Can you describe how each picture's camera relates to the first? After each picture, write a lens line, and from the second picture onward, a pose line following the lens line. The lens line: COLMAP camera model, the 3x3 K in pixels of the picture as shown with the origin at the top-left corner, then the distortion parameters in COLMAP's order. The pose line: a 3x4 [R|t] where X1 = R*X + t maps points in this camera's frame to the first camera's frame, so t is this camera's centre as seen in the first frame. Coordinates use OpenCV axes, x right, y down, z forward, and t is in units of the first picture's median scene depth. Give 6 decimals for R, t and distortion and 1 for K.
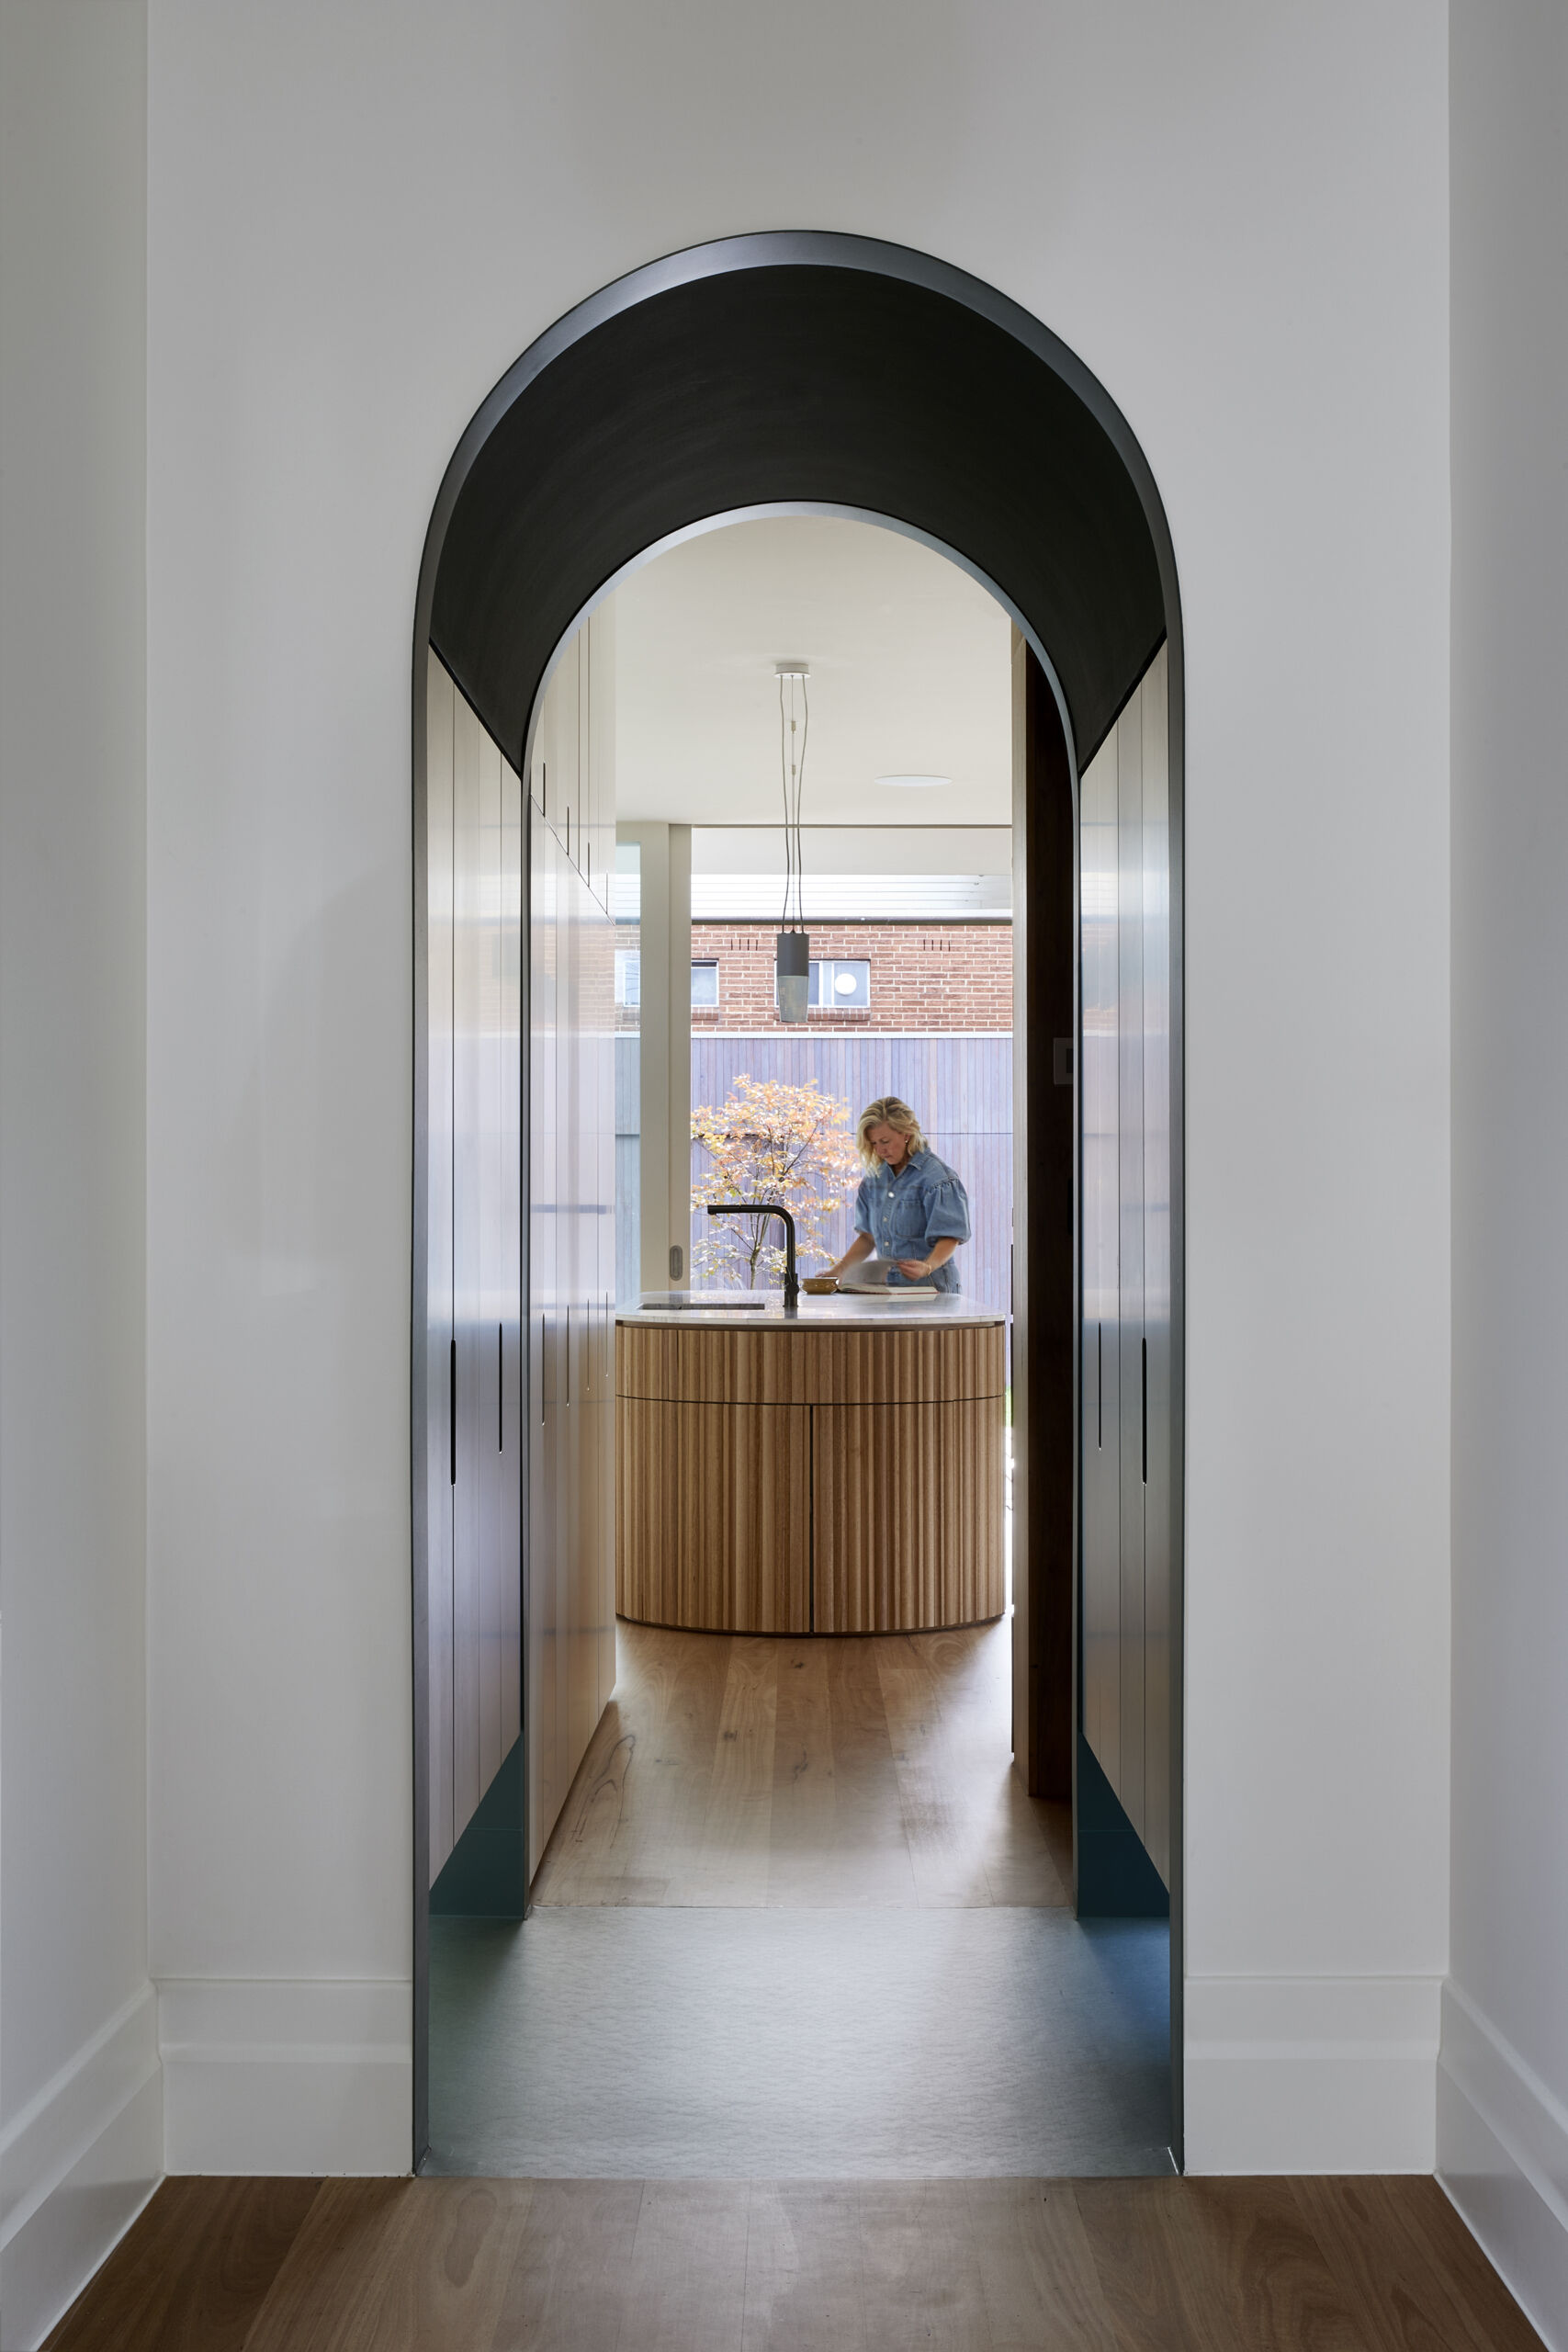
lens RADIAL K [[4948.3, 0, 785.4], [0, 4948.3, 1177.5], [0, 0, 1]] dist [0.009014, 0.000000]
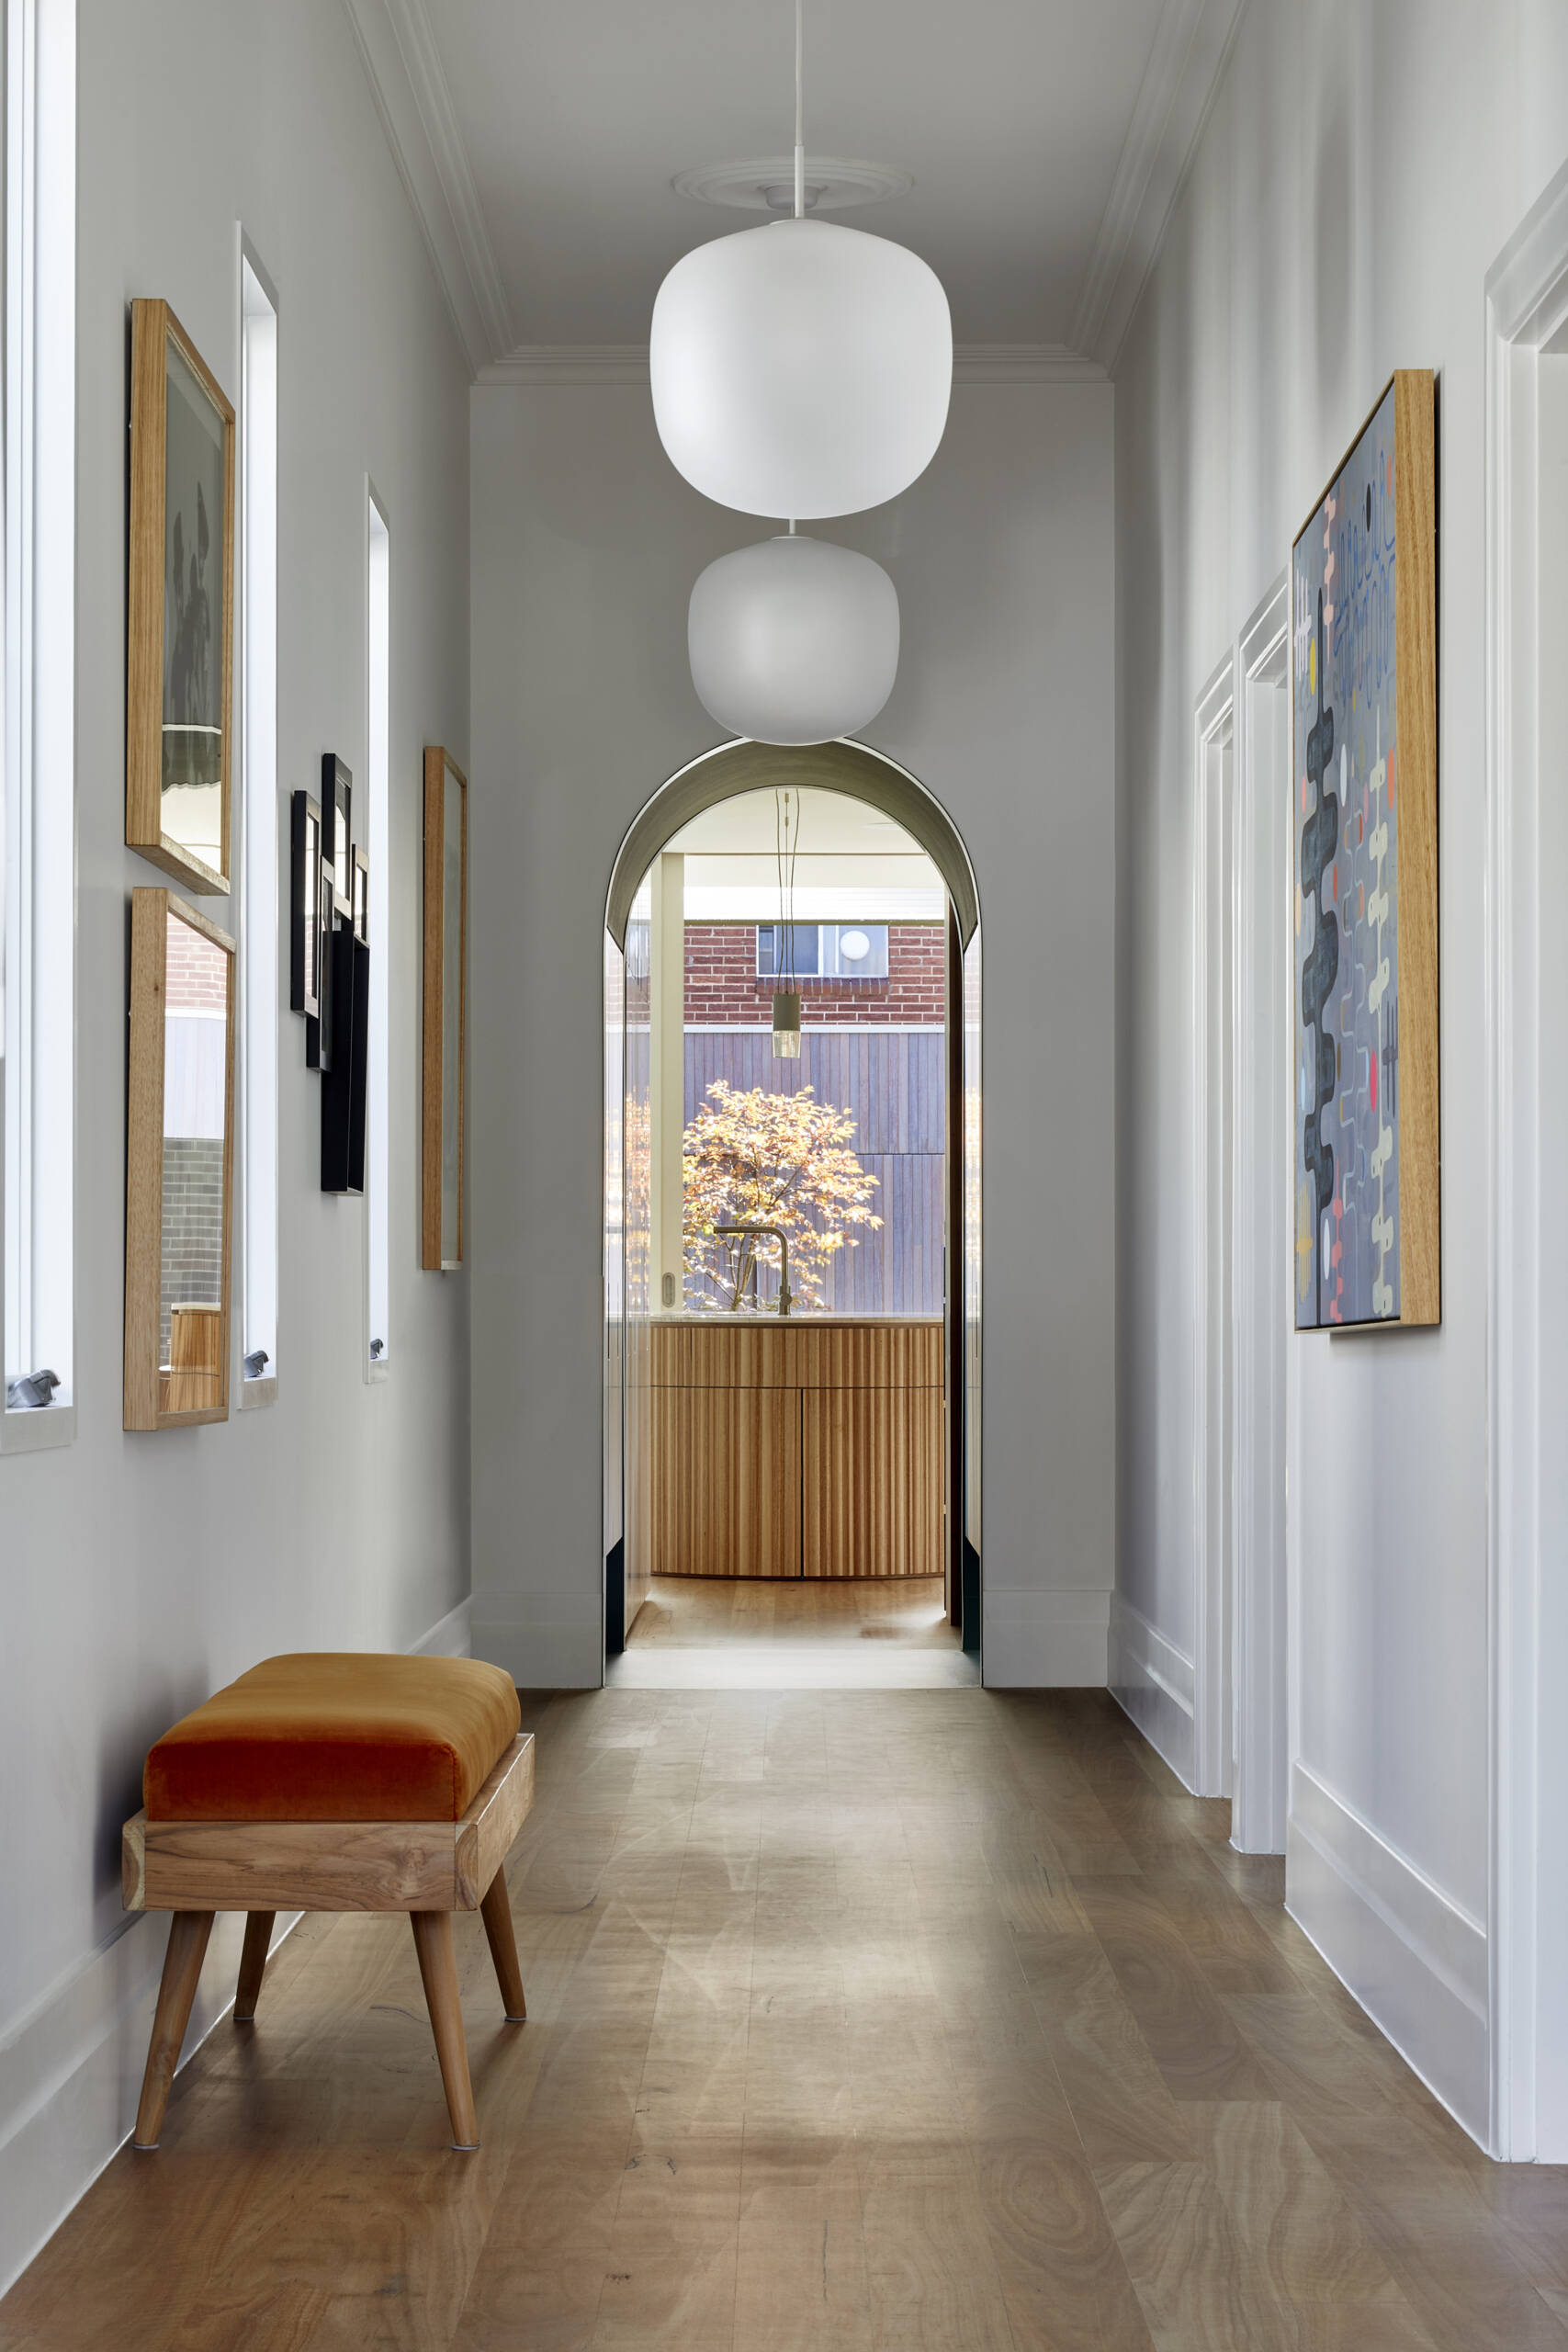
lens RADIAL K [[6462.6, 0, 783.4], [0, 6462.6, 1177.0], [0, 0, 1]] dist [0.006917, 0.000000]
pose [[0.999998, 0.001094, 0.001827, -0.002276], [-0.001084, 0.999985, -0.005324, 0.002407], [-0.001833, 0.005322, 0.999984, -0.576293]]
